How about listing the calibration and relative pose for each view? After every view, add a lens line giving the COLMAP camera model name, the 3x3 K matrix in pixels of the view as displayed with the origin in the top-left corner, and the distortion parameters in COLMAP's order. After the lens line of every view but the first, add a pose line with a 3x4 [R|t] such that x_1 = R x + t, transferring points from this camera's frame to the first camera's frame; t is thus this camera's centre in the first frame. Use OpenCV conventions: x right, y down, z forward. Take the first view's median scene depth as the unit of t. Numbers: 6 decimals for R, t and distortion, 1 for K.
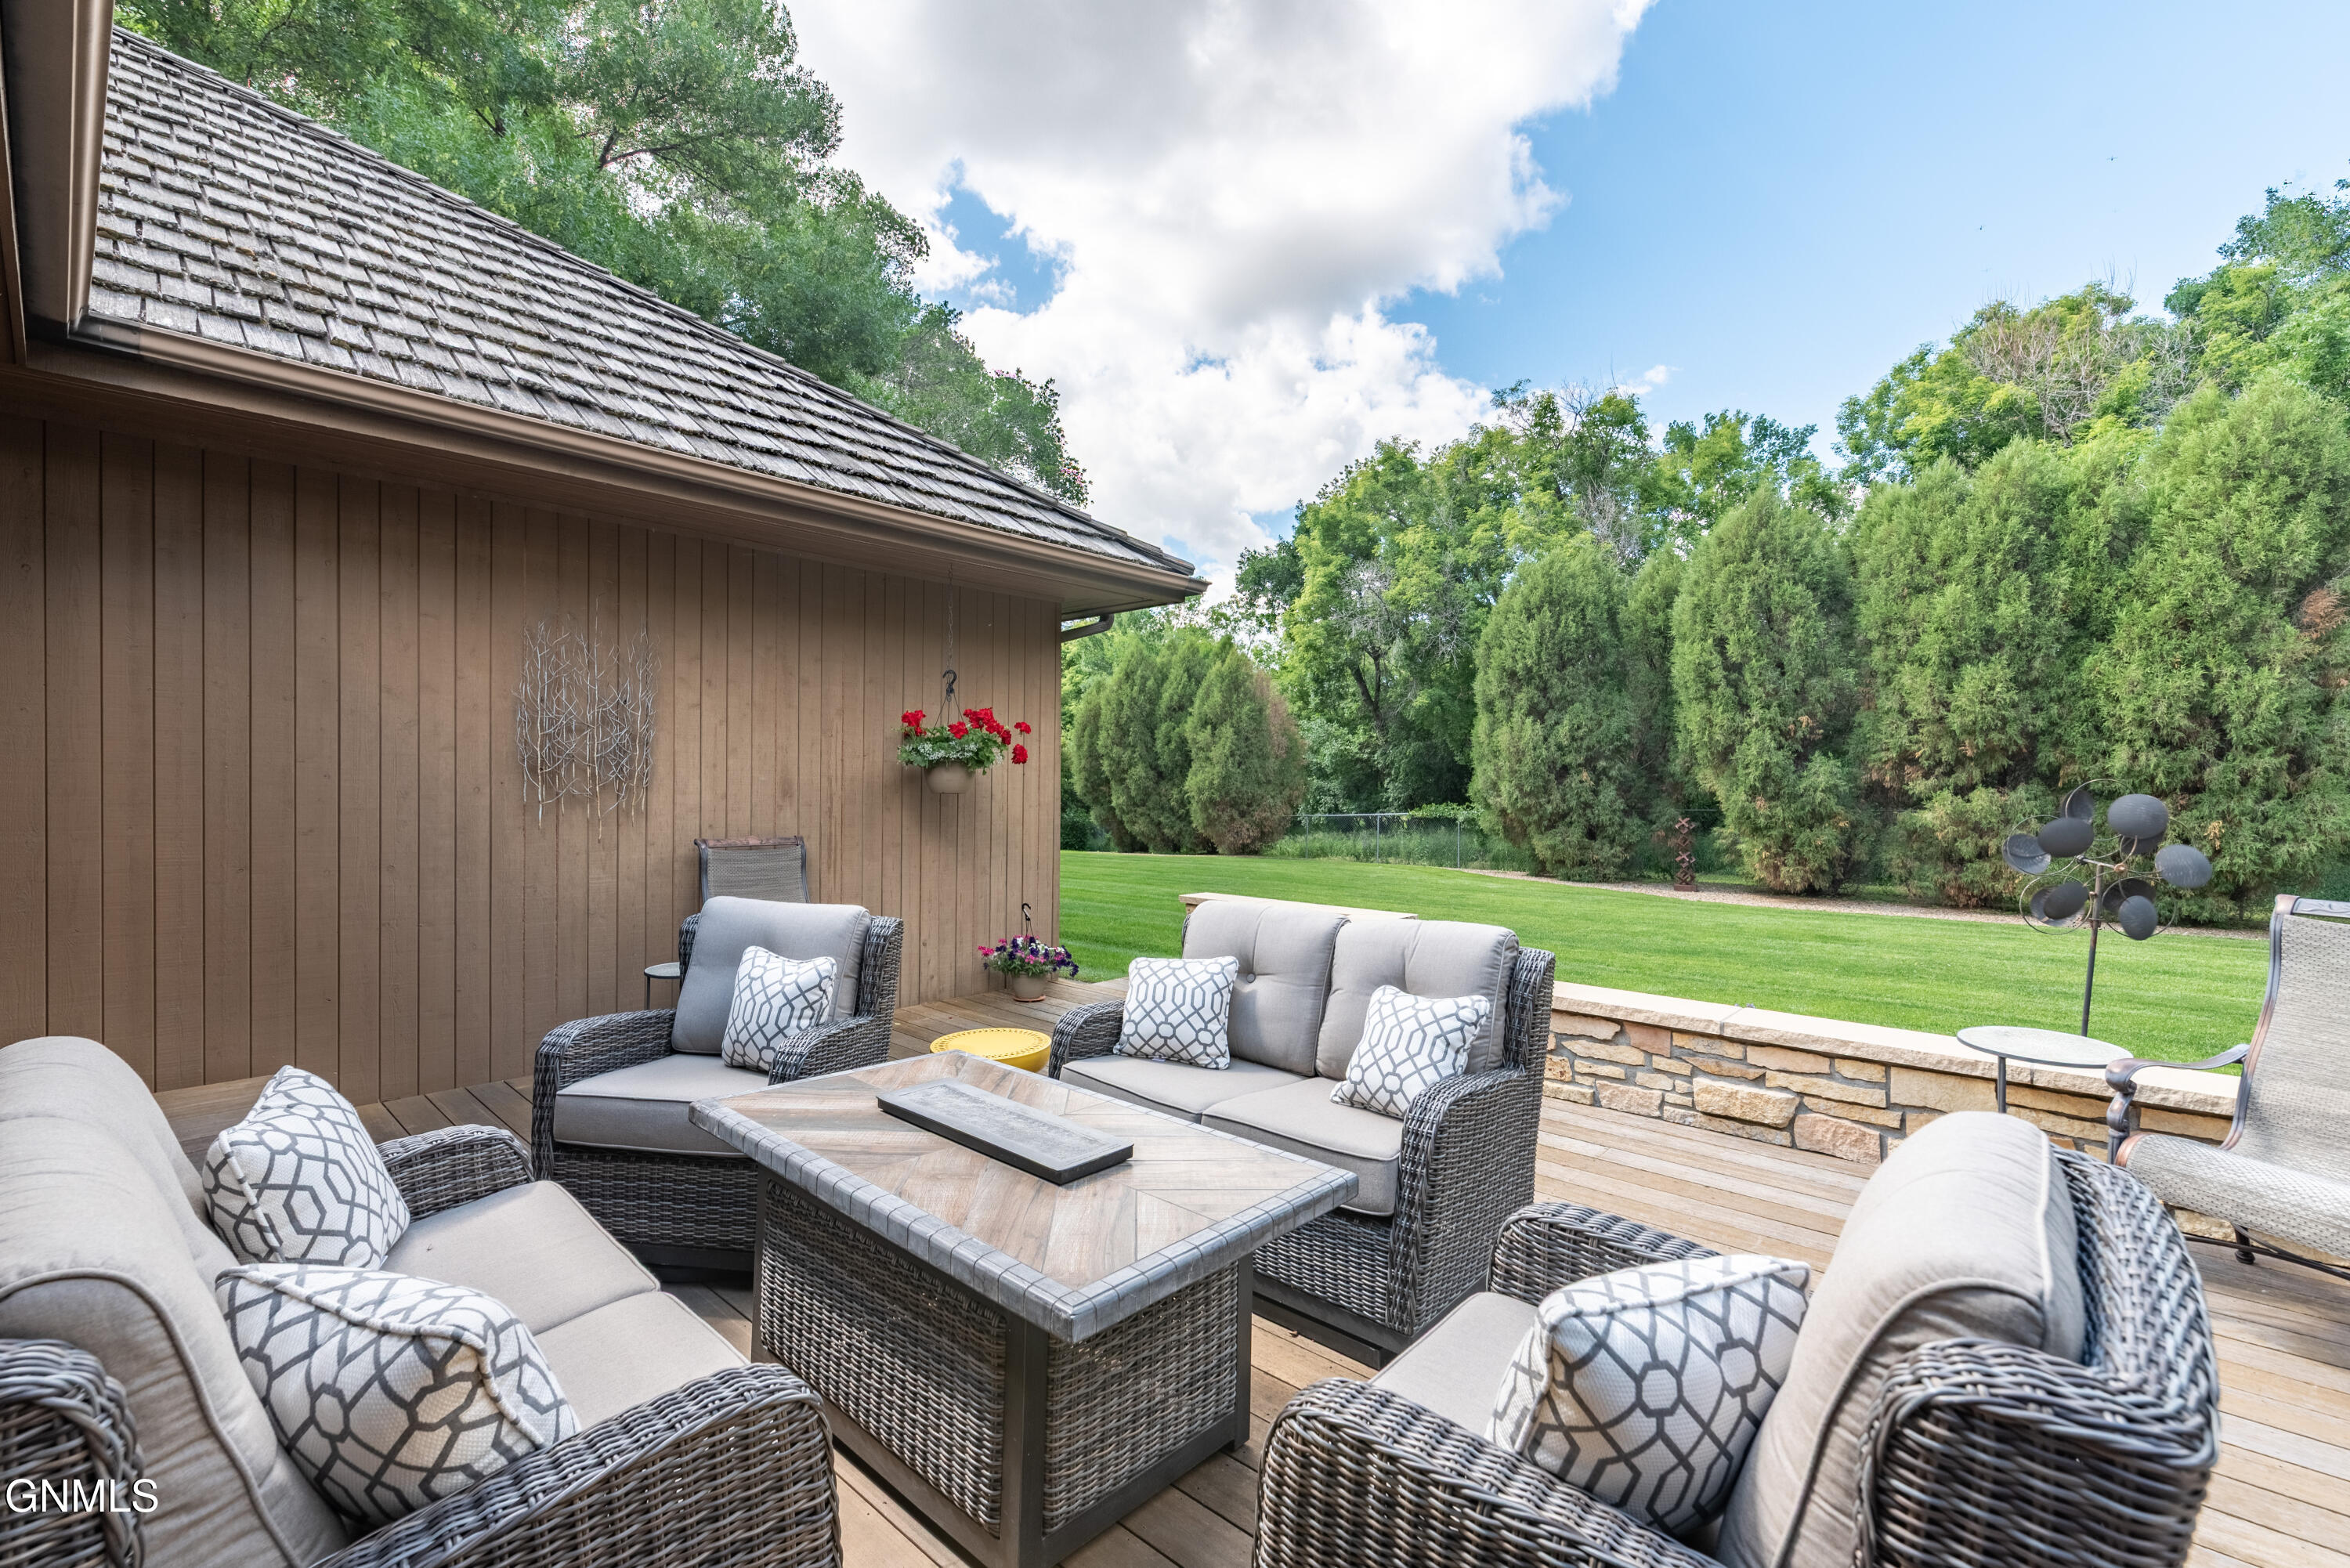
lens RADIAL K [[1016.1, 0, 1176.6], [0, 1016.1, 786.0], [0, 0, 1]] dist [0.000208, -0.000246]
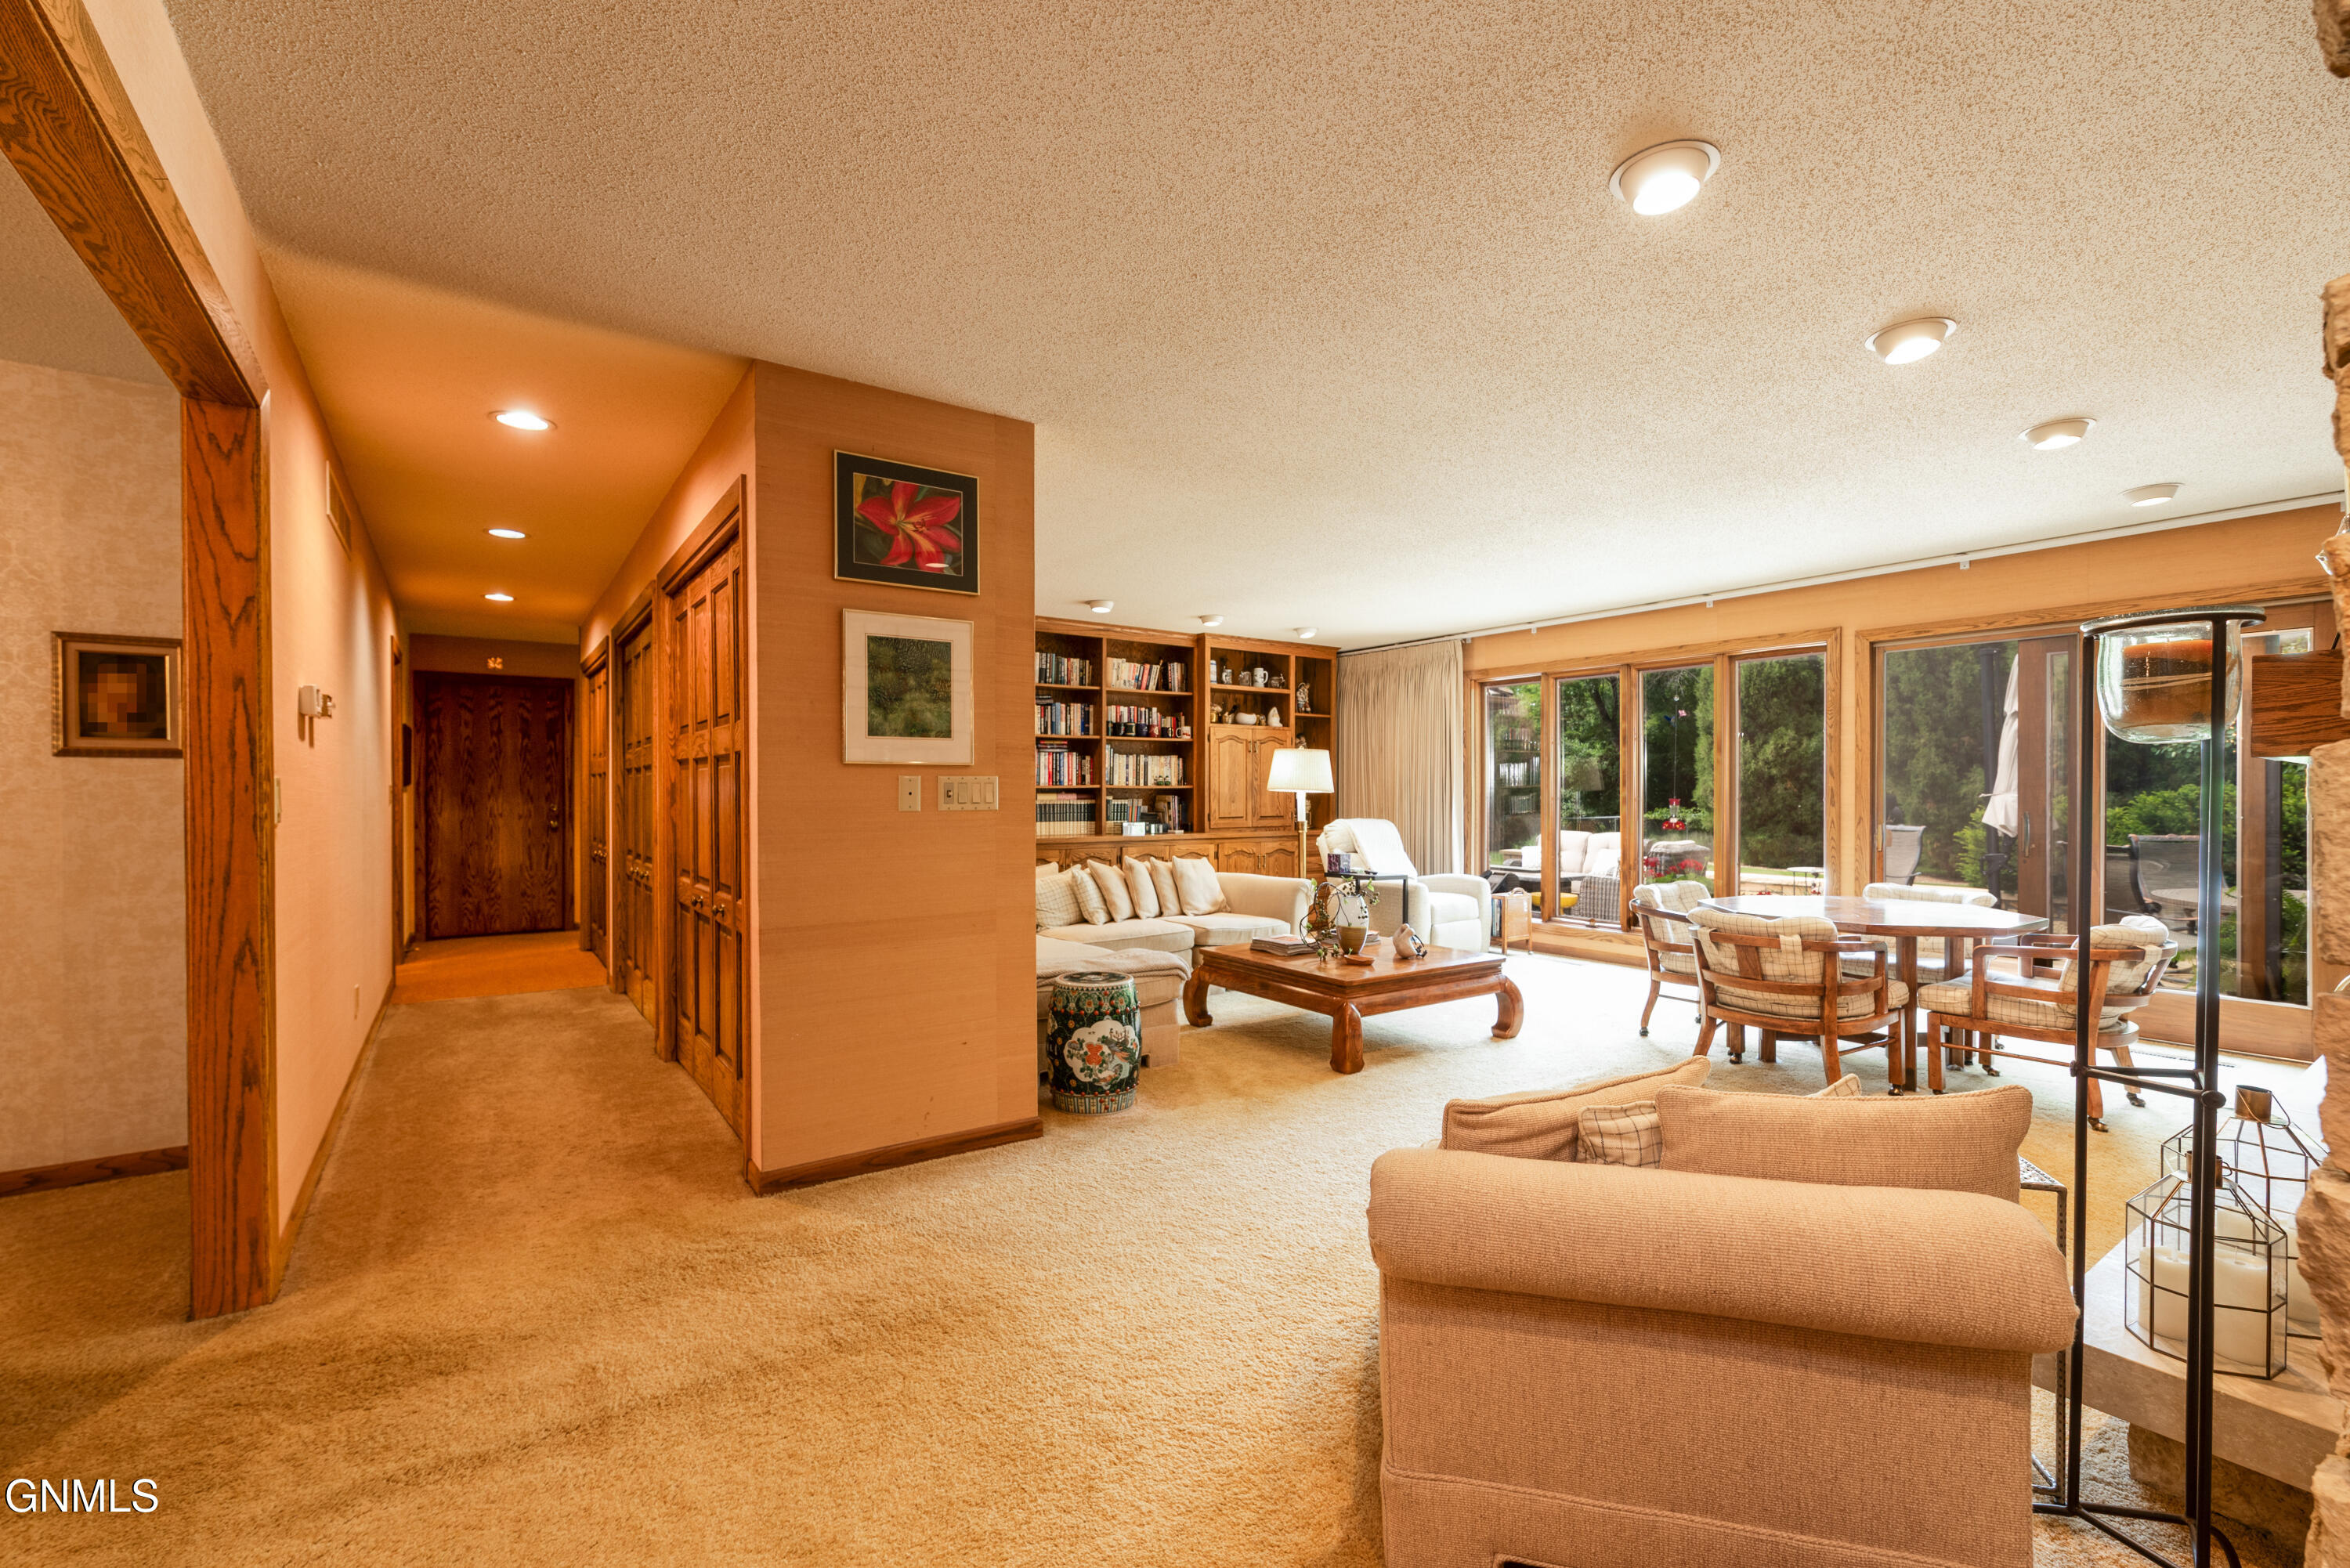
lens RADIAL K [[1016.1, 0, 1176.0], [0, 1016.1, 794.3], [0, 0, 1]] dist [0.000208, -0.000246]
pose [[0.975885, -0.007561, -0.218156, -0.076817], [0.007159, 0.999971, -0.002635, 0.000143], [0.218170, 0.001010, 0.975910, -0.462886]]
